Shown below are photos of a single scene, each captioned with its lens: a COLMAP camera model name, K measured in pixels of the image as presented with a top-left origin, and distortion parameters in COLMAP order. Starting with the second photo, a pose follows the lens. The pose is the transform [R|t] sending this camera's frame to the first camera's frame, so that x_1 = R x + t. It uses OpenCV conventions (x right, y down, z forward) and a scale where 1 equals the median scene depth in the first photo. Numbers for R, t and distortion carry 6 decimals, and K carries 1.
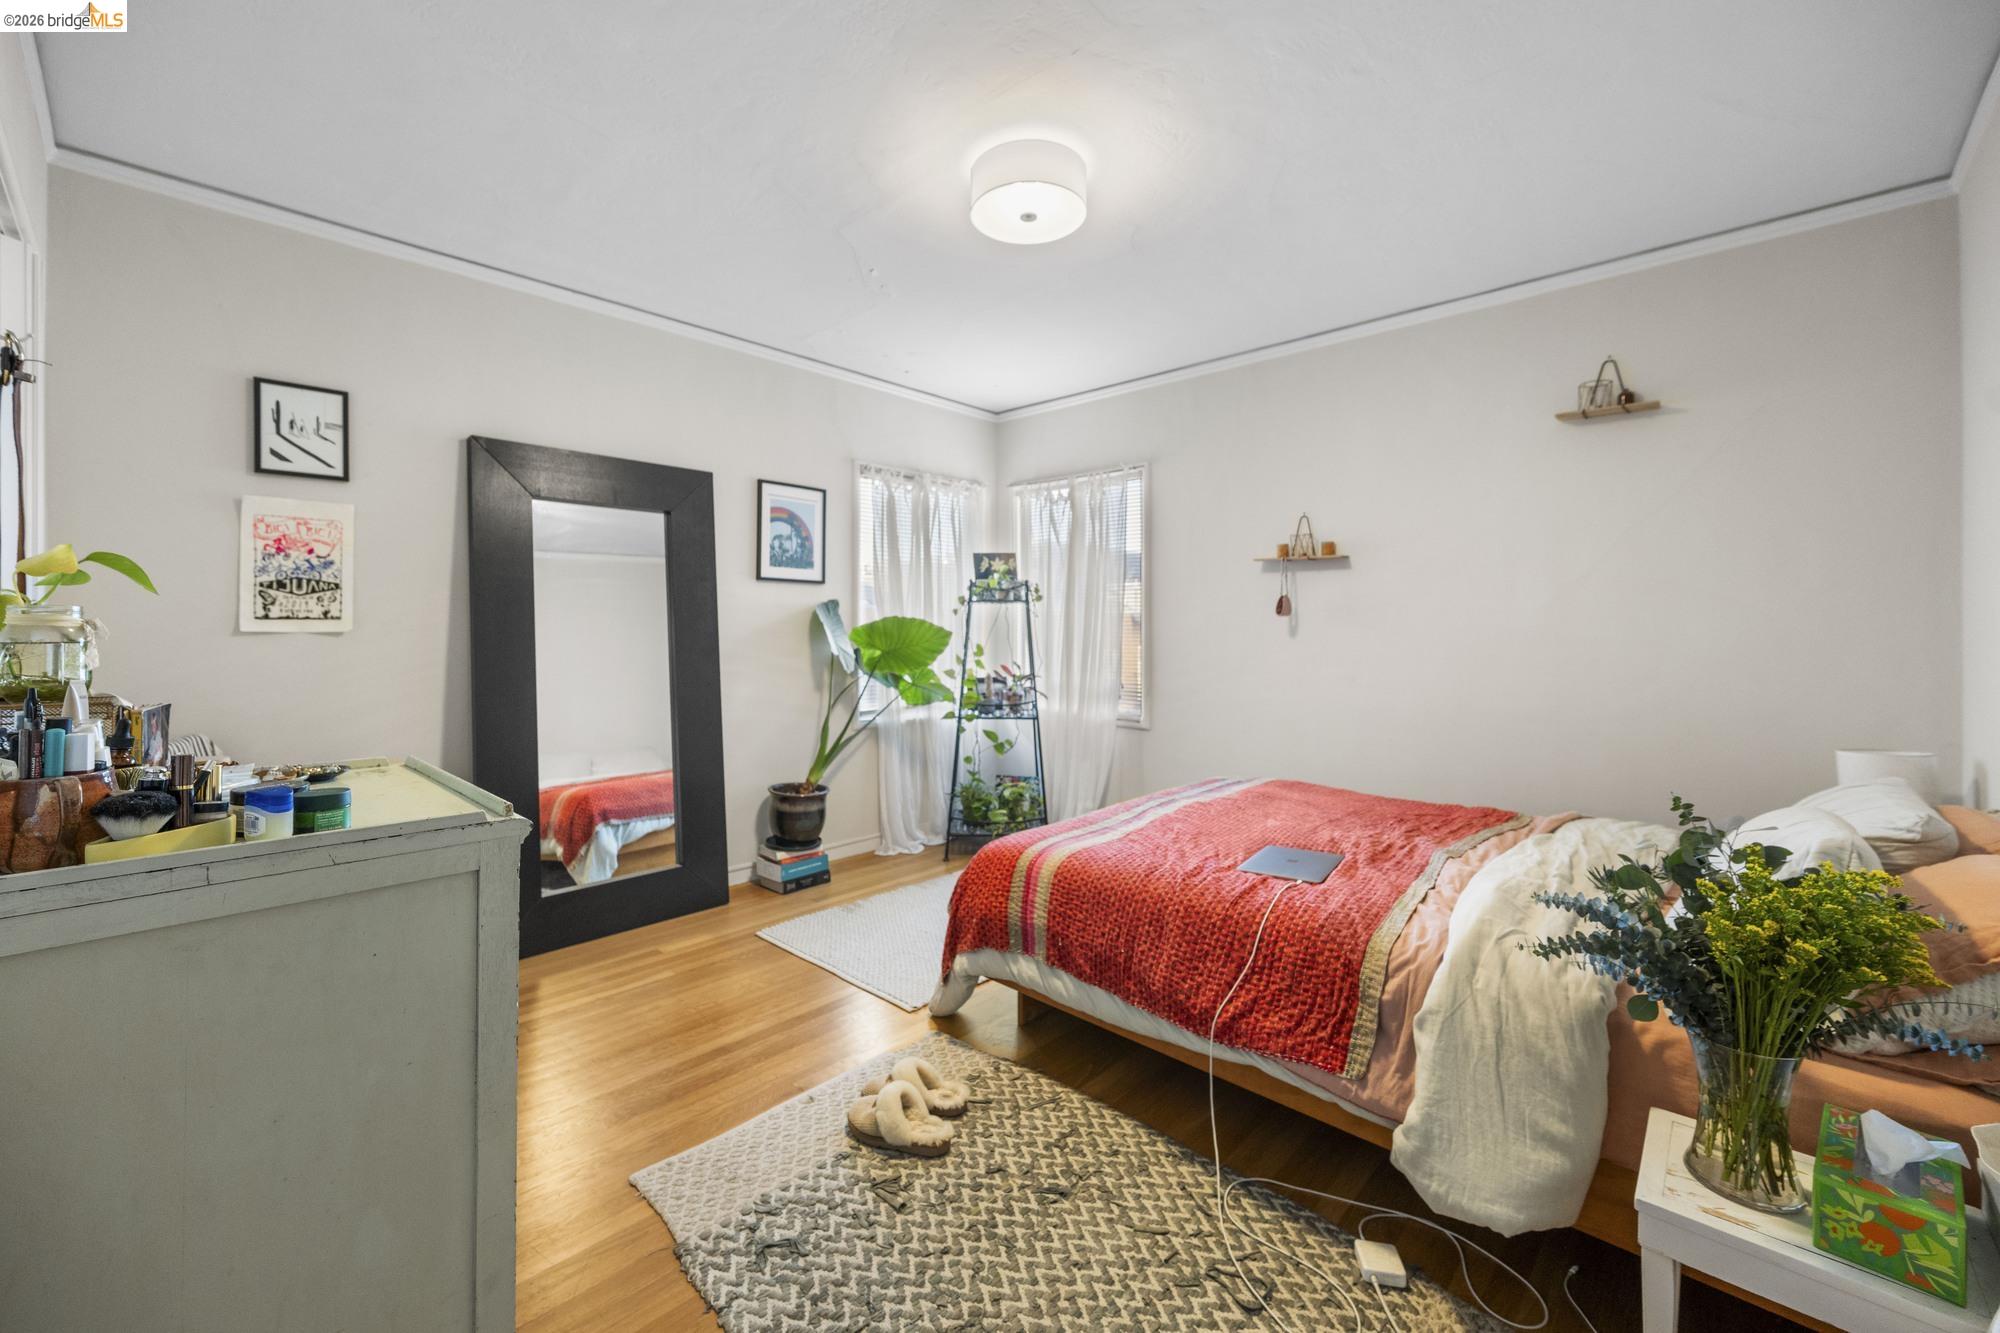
lens RADIAL K [[797.7, 0, 1003.4], [0, 797.7, 635.5], [0, 0, 1]] dist [0.000084, -0.000078]
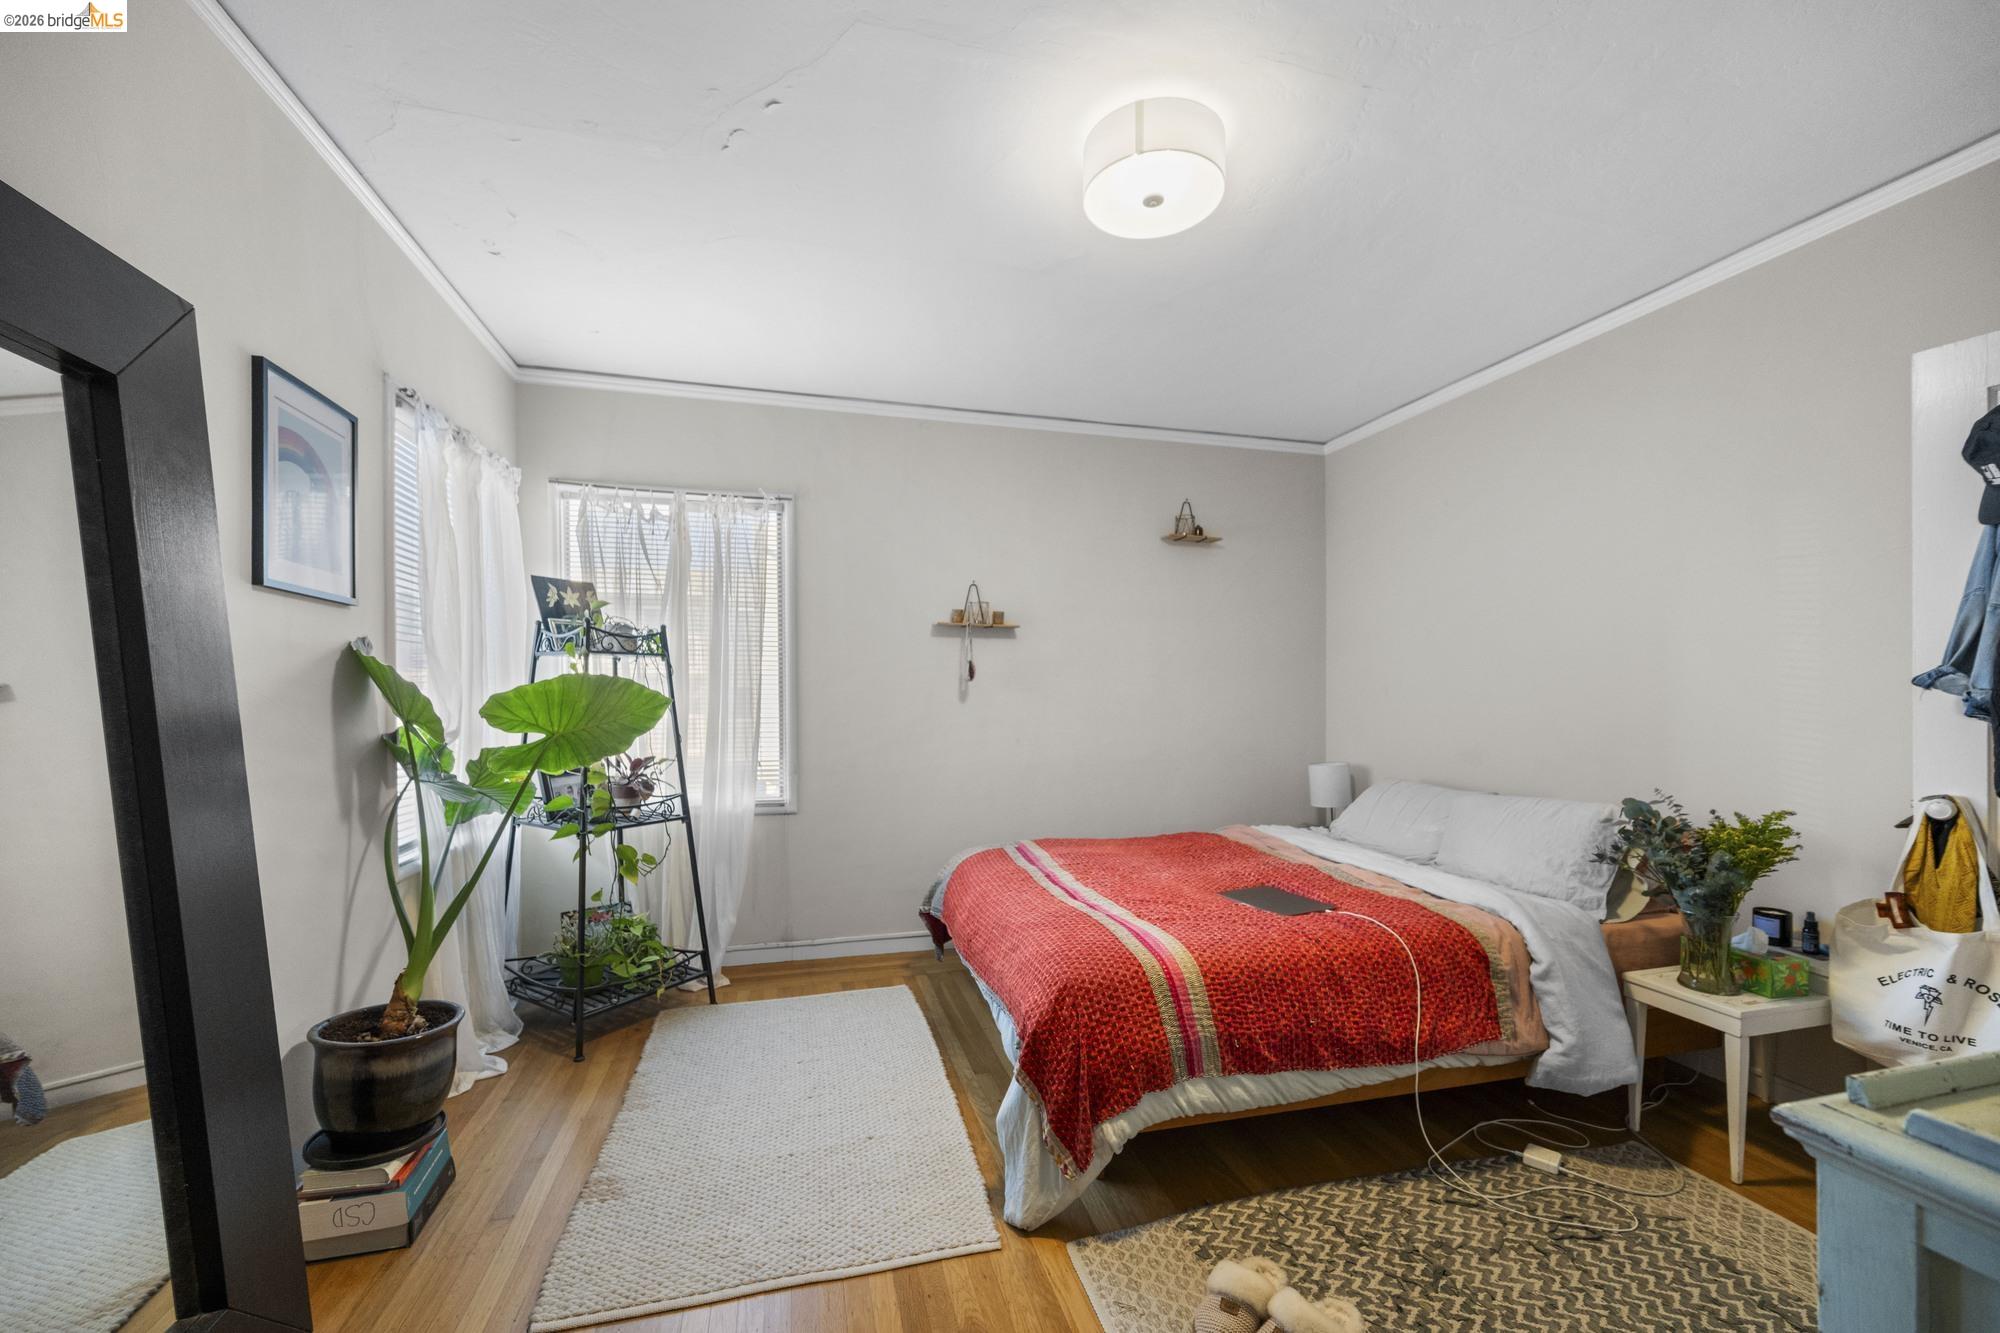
lens RADIAL K [[793.2, 0, 998.6], [0, 793.2, 702.2], [0, 0, 1]] dist [-0.002648, -0.000131]
pose [[0.536354, -0.008955, 0.843946, -0.479612], [0.006450, 0.999958, 0.006512, -0.004597], [-0.843969, 0.001951, 0.536389, 0.436068]]
